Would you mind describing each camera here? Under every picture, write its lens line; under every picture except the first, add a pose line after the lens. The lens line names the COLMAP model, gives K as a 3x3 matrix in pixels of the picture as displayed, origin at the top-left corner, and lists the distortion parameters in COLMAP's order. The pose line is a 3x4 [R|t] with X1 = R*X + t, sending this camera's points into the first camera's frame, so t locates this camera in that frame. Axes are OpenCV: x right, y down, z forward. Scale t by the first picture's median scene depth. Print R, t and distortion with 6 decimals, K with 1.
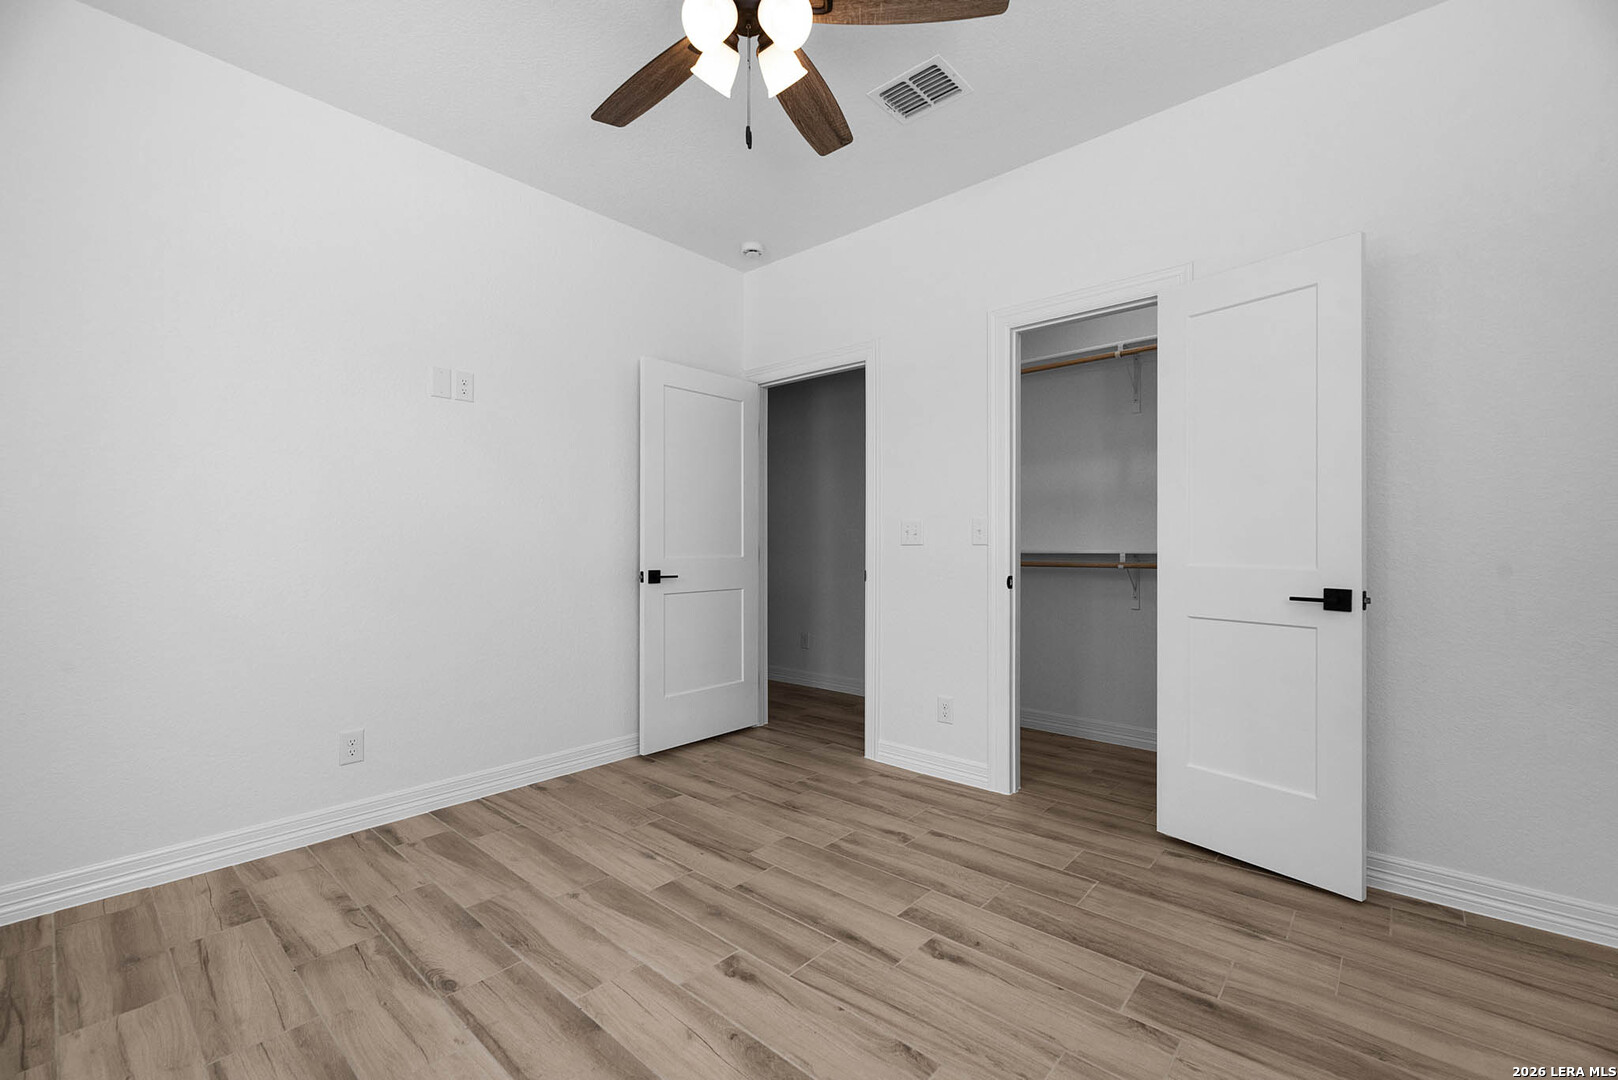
lens RADIAL K [[663.5, 0, 807.3], [0, 663.5, 544.4], [0, 0, 1]] dist [-0.000359, 0.000014]
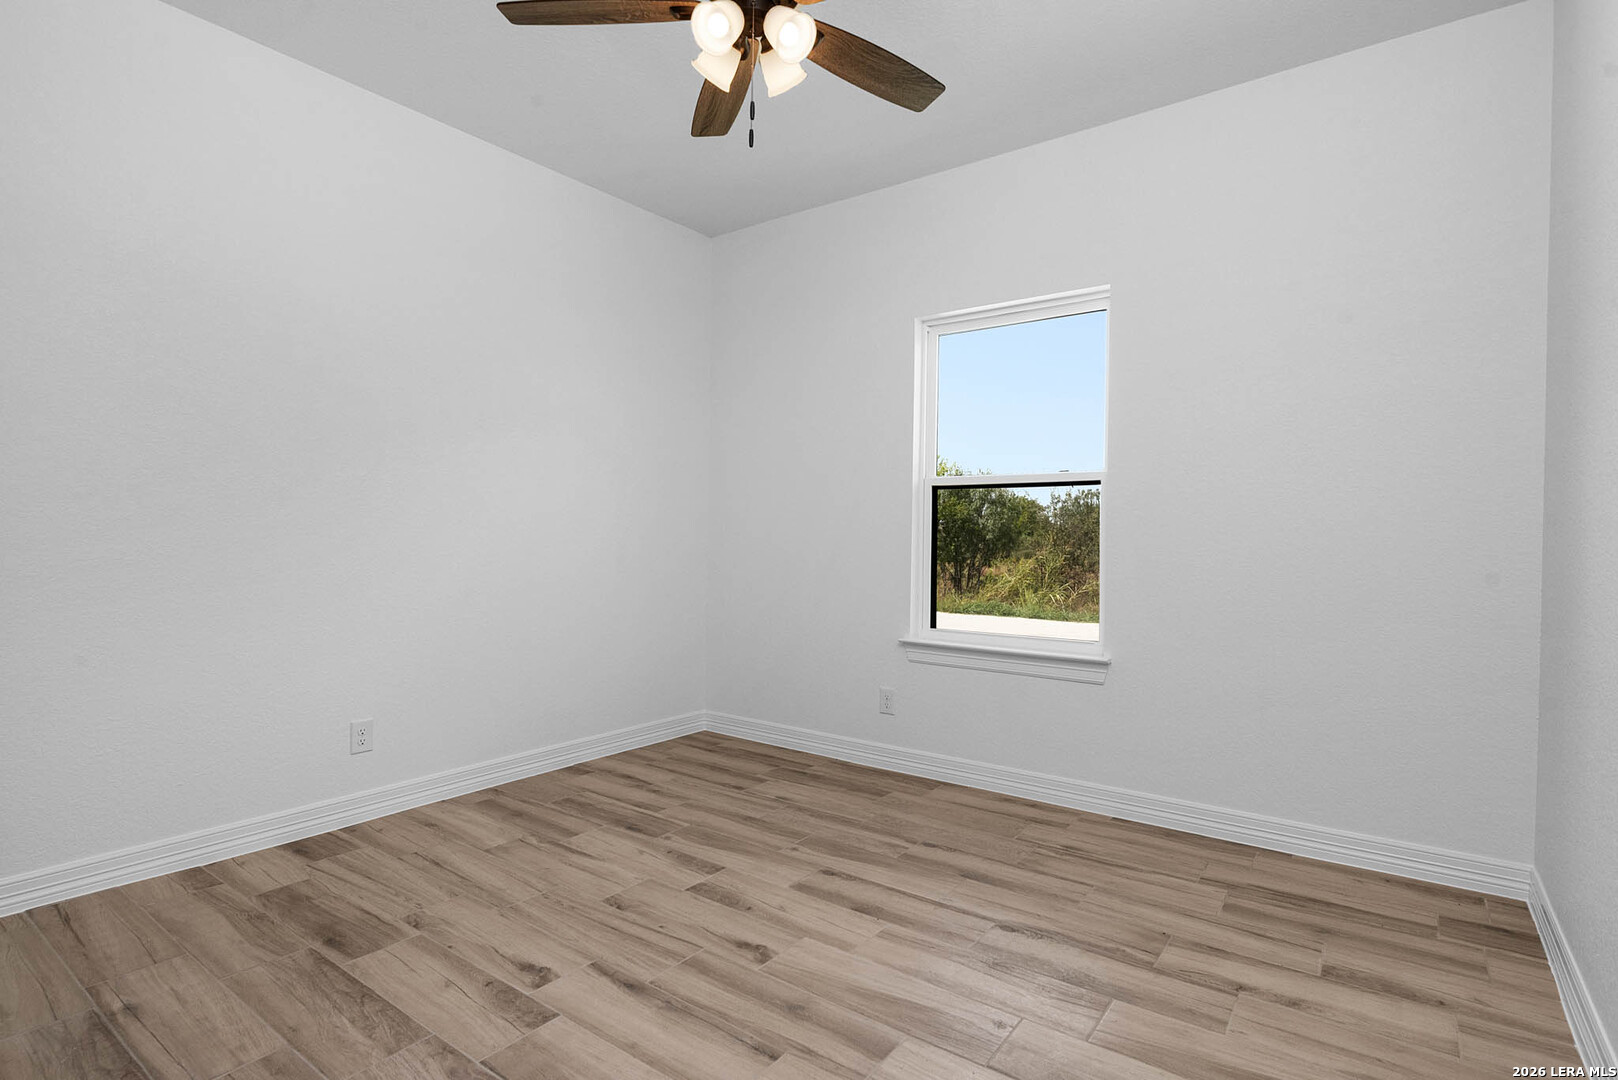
lens RADIAL K [[825.6, 0, 806.5], [0, 825.6, 538.5], [0, 0, 1]] dist [0.005775, 0.001202]
pose [[-0.997554, -0.009631, -0.069240, -0.086212], [-0.009228, 0.999939, -0.006143, 0.011072], [0.069295, -0.005490, -0.997581, 2.178681]]
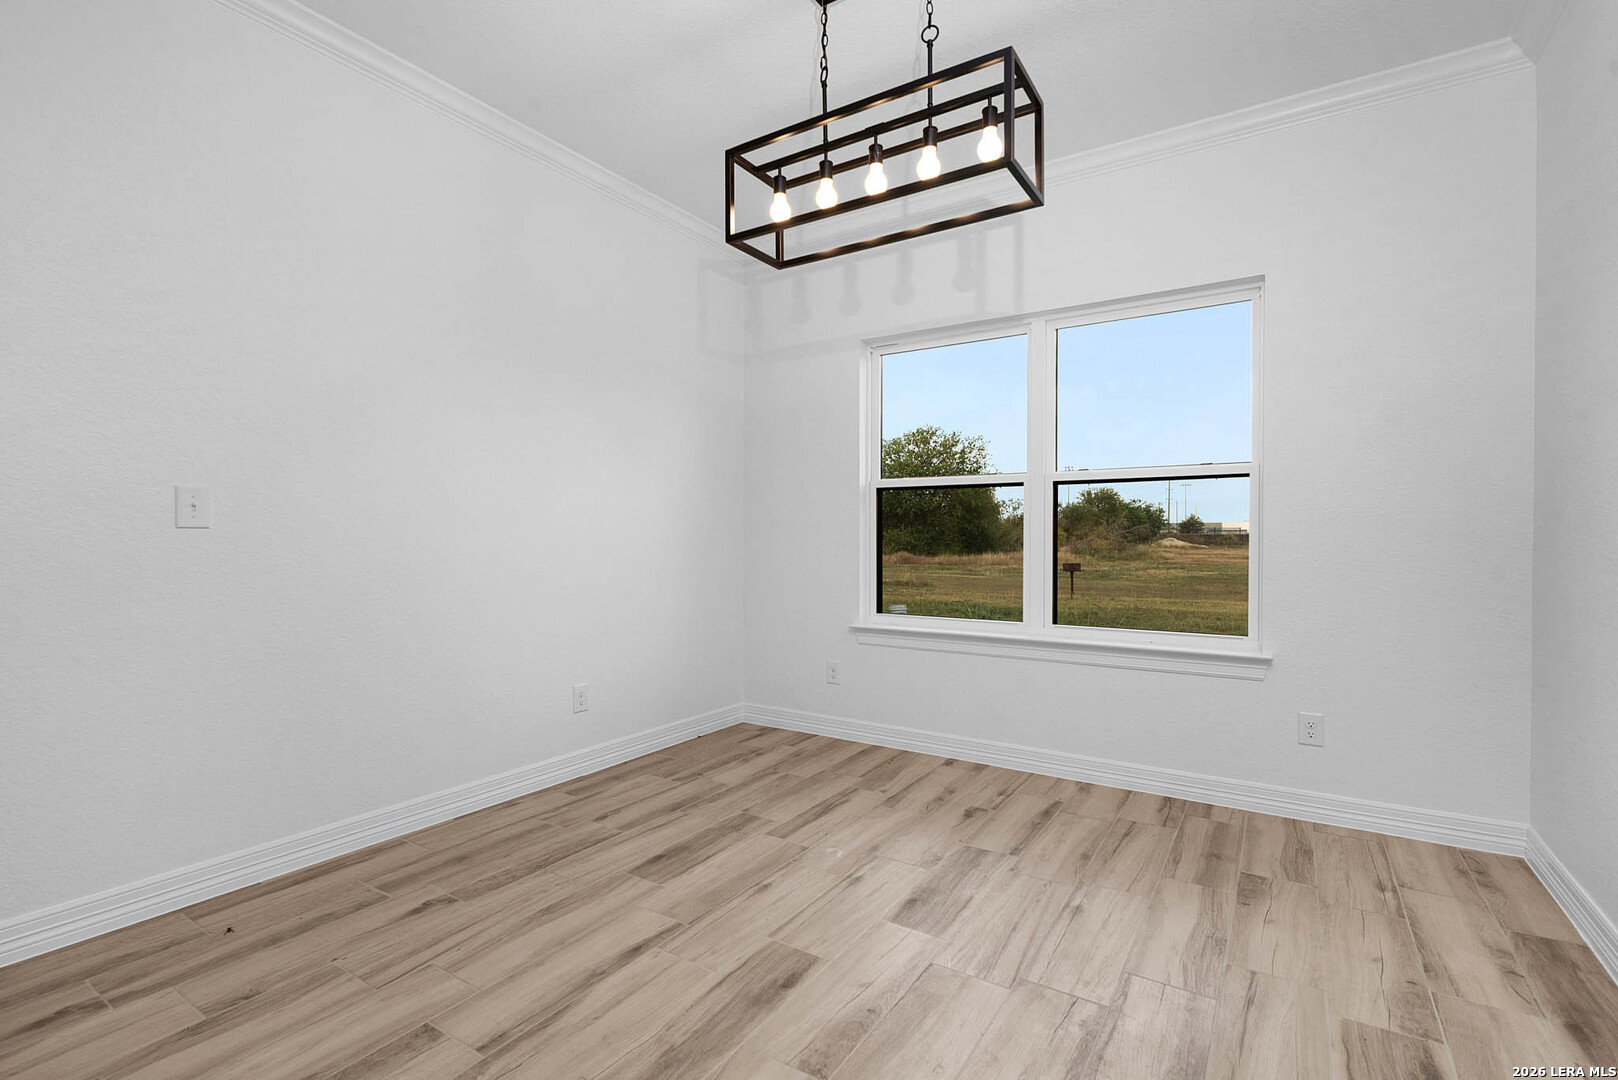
lens RADIAL K [[730.5, 0, 814.7], [0, 730.5, 537.2], [0, 0, 1]] dist [0.002263, -0.000167]
pose [[-0.988730, 0.002488, -0.149686, 0.026510], [0.003216, 0.999984, -0.004623, 0.010561], [0.149672, -0.005052, -0.988723, 2.081991]]
